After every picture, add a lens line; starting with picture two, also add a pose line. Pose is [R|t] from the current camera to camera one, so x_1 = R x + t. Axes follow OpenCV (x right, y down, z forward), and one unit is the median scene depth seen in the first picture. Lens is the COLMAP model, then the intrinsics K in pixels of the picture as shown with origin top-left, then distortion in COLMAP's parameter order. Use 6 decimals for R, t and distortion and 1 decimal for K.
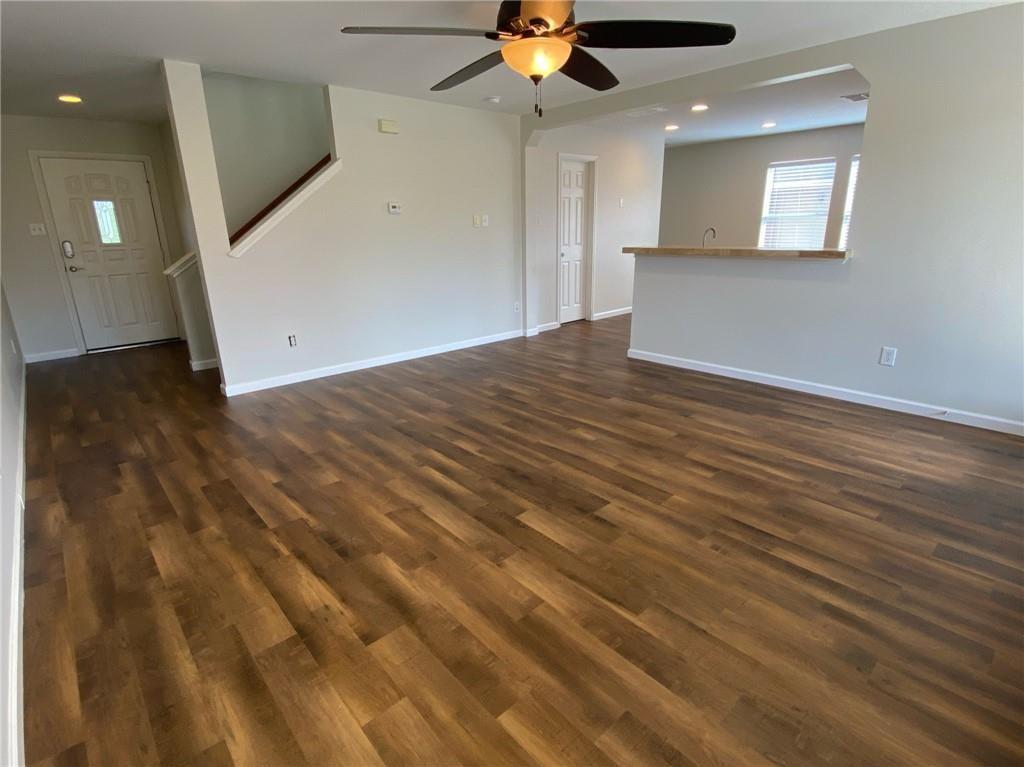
lens RADIAL K [[510.0, 0, 510.1], [0, 510.0, 380.8], [0, 0, 1]] dist [0.072711, -0.085485]
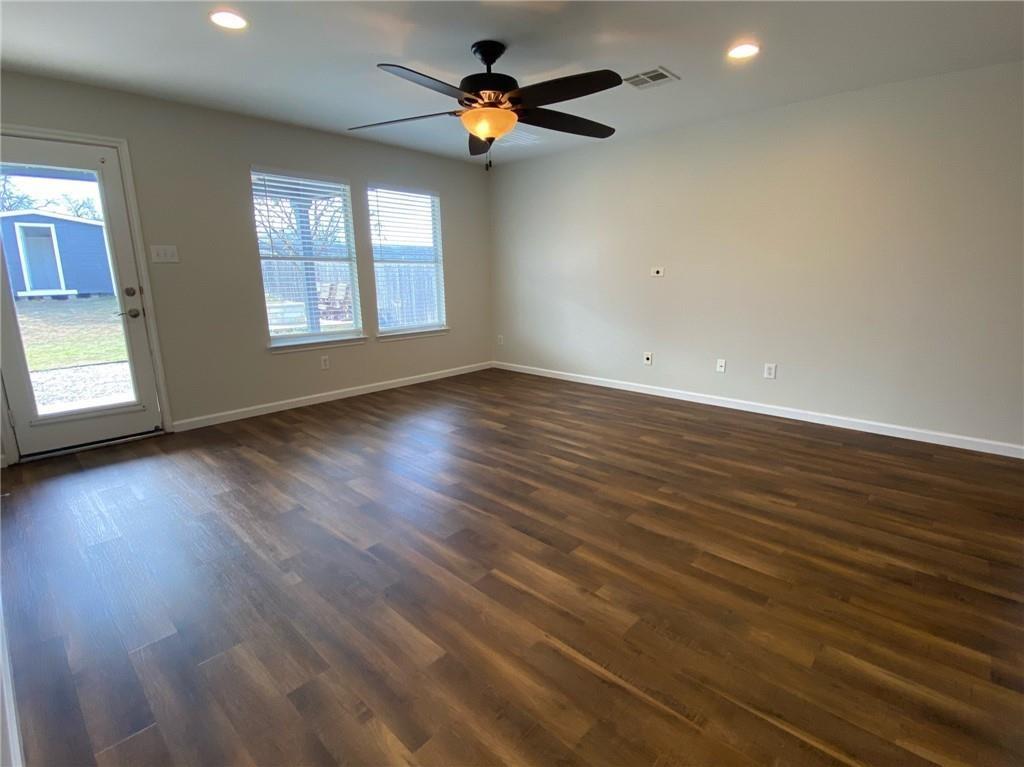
lens RADIAL K [[483.0, 0, 512.0], [0, 483.0, 383.5], [0, 0, 1]] dist [0.035439, -0.033378]
pose [[-0.995257, 0.049332, -0.083849, 0.085442], [0.001498, 0.869562, 0.493821, -0.455299], [0.097273, 0.491353, -0.865511, 1.607194]]
